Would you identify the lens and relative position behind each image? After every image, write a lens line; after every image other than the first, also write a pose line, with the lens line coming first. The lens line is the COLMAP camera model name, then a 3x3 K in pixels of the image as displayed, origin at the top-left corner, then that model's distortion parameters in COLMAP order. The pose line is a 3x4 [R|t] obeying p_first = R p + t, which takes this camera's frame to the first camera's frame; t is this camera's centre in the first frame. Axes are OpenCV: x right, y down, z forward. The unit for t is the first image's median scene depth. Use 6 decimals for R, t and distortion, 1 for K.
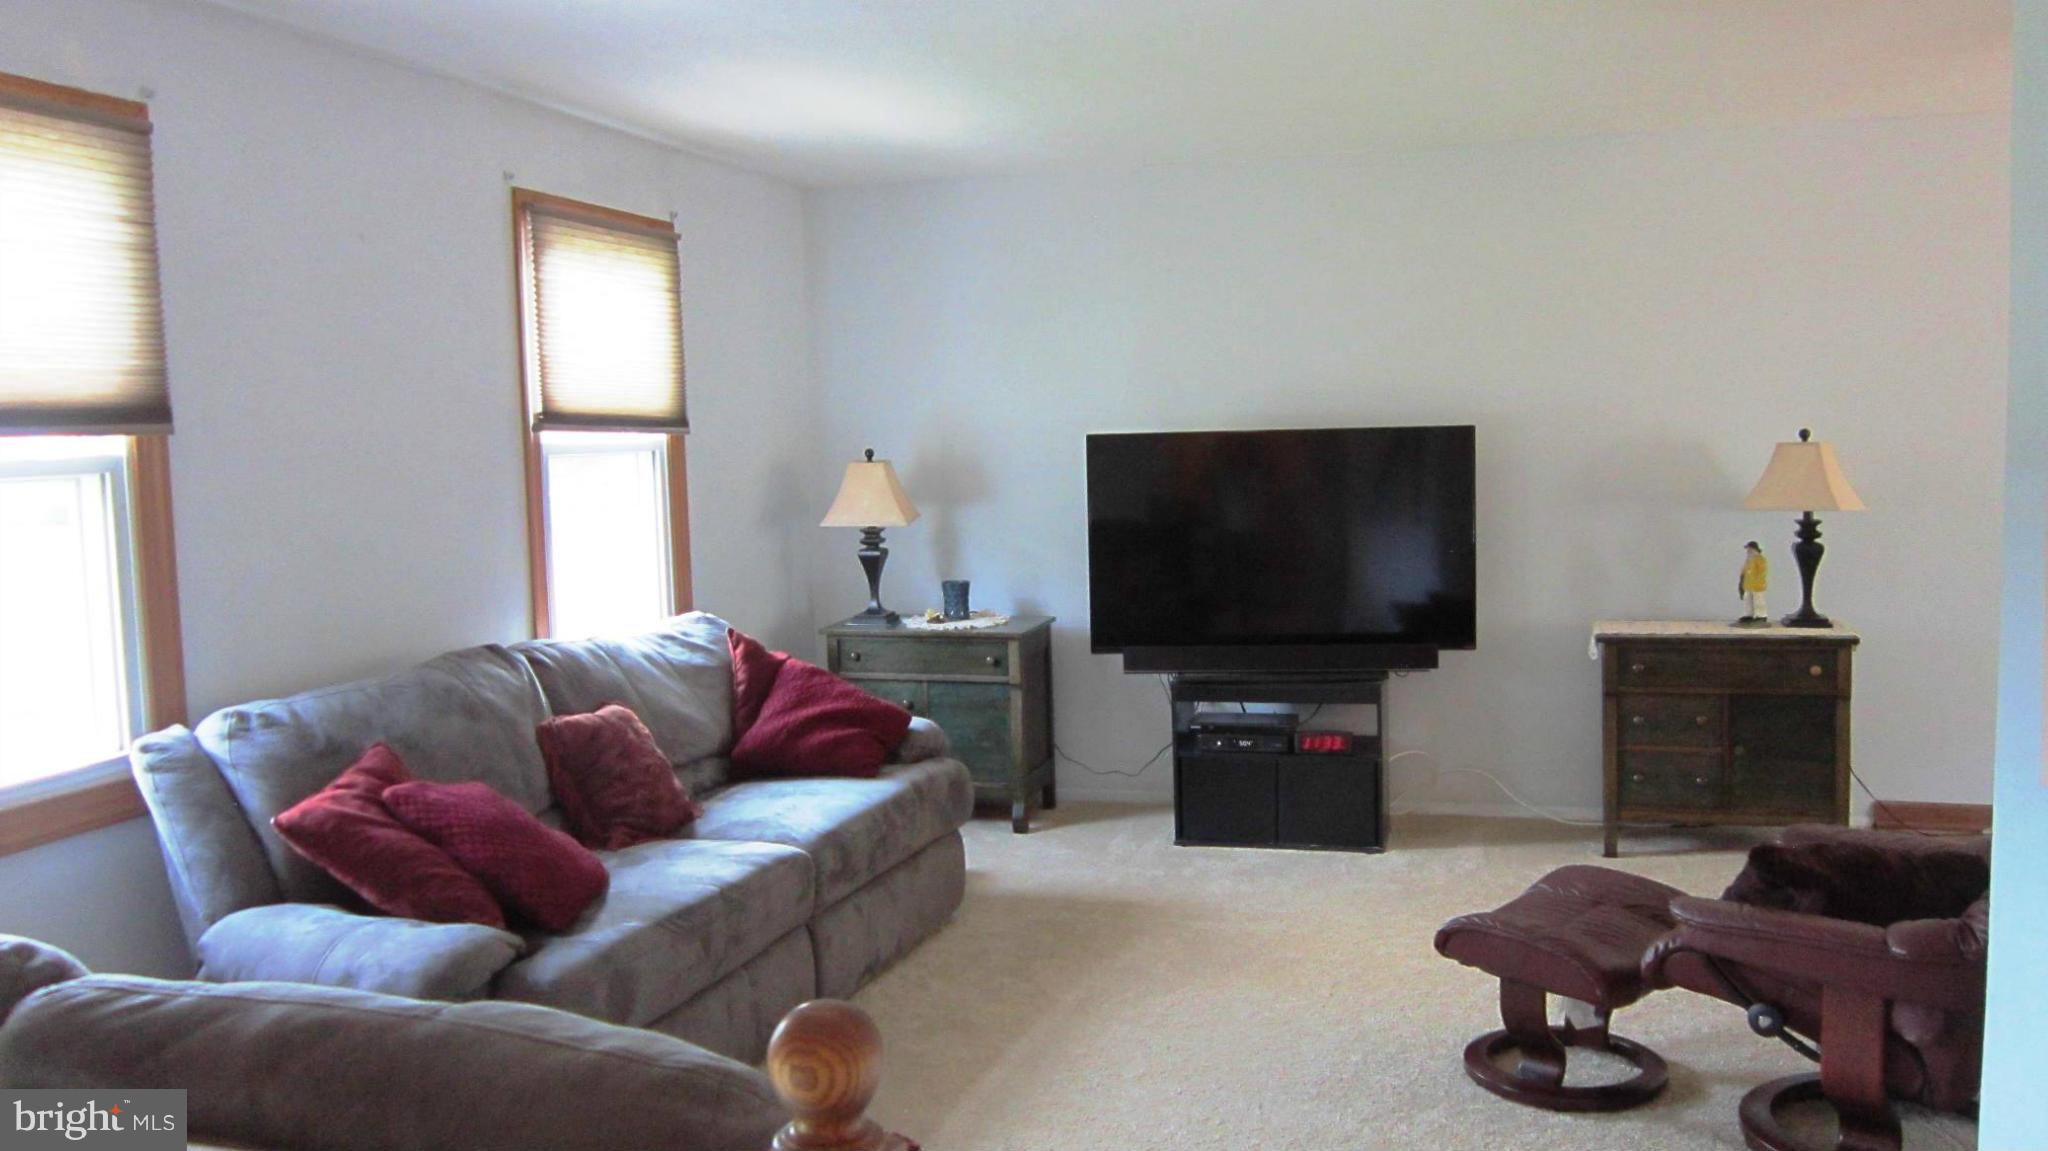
lens RADIAL K [[1680.2, 0, 1031.0], [0, 1680.2, 583.4], [0, 0, 1]] dist [-0.041735, 0.011840]
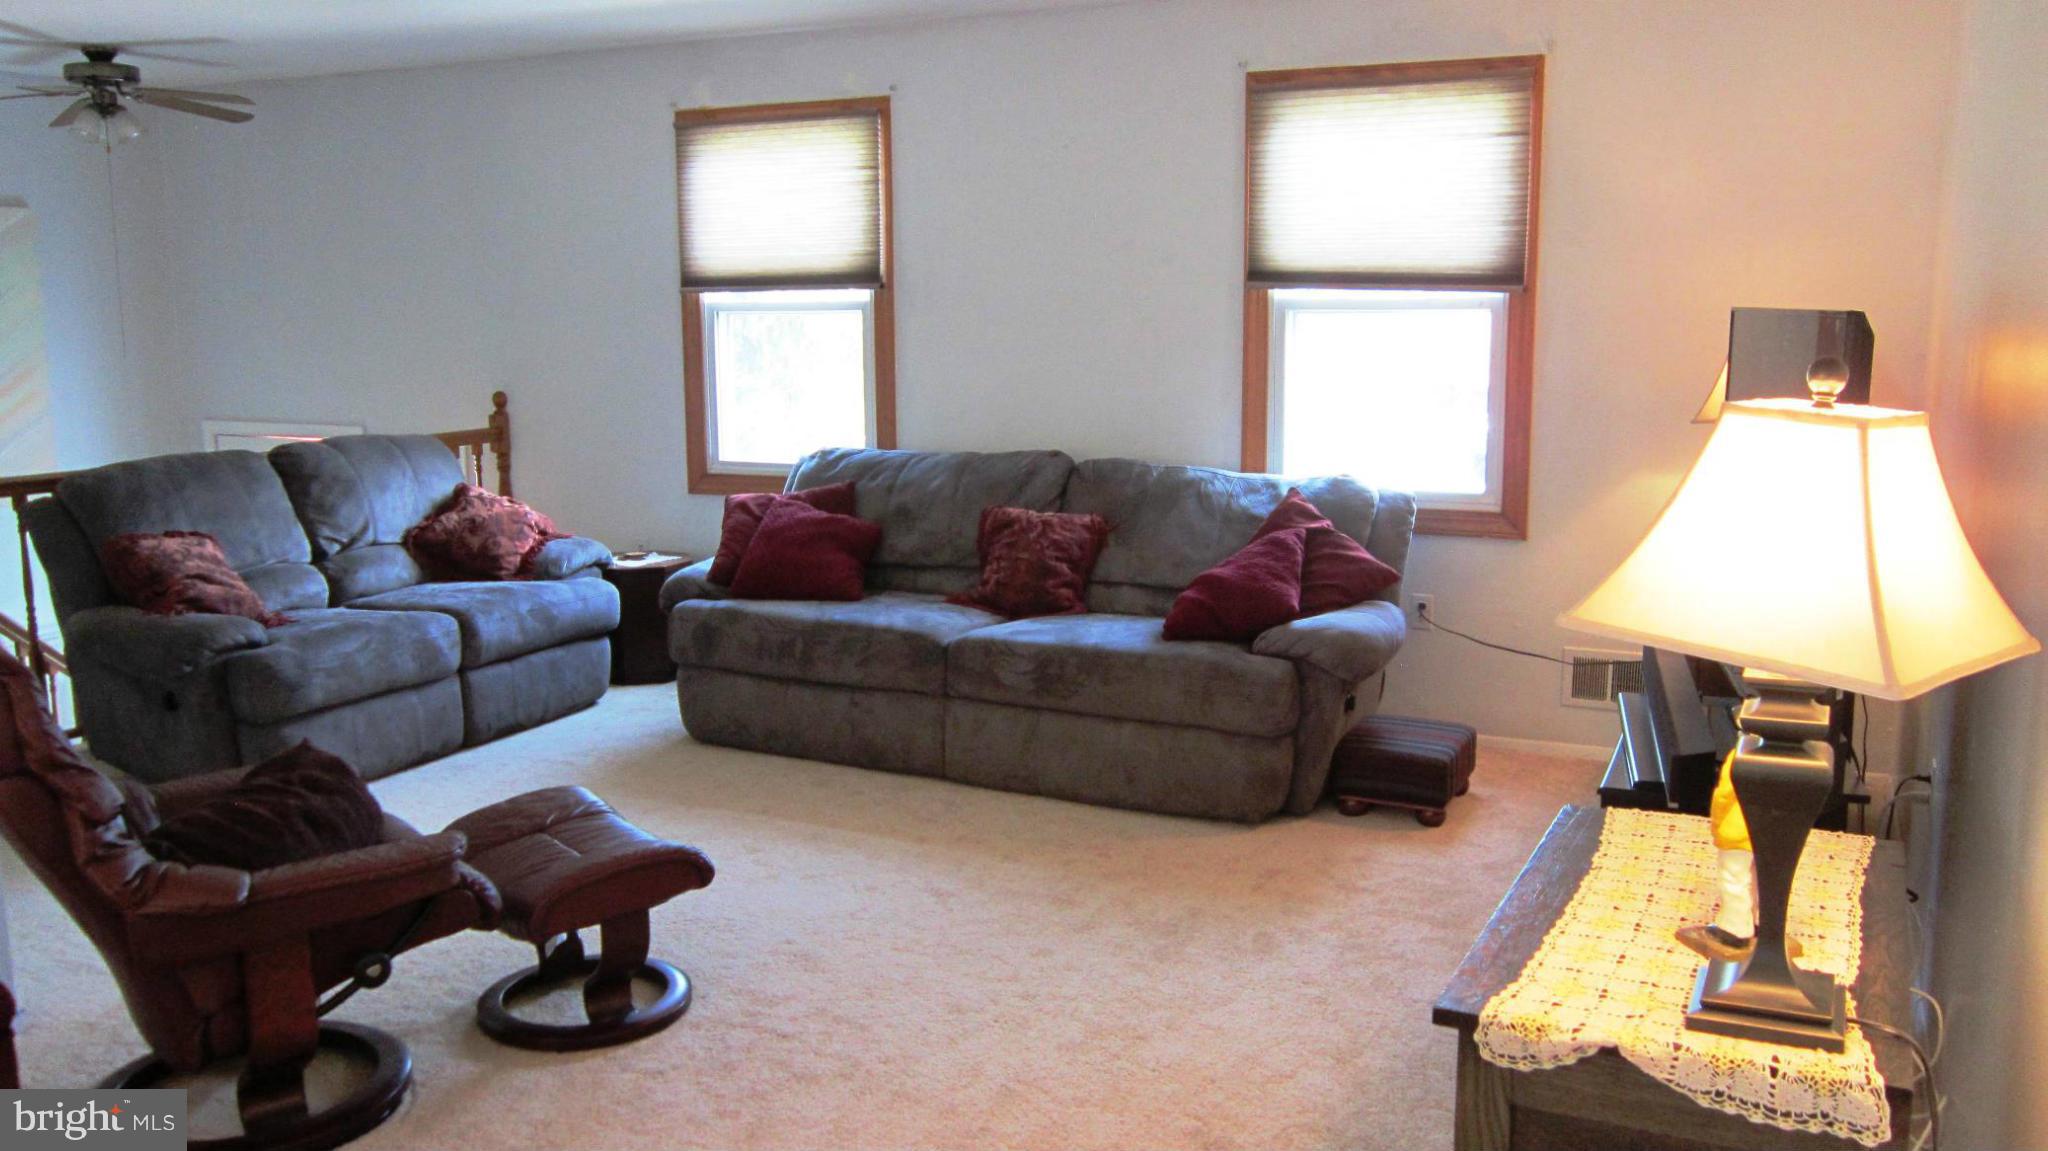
lens RADIAL K [[1680.2, 0, 1031.0], [0, 1680.2, 583.4], [0, 0, 1]] dist [-0.041735, 0.011840]
pose [[-0.166844, 0.192737, -0.966962, 1.232873], [-0.079573, 0.974877, 0.208045, -0.168937], [0.982767, 0.111656, -0.147316, 1.465326]]
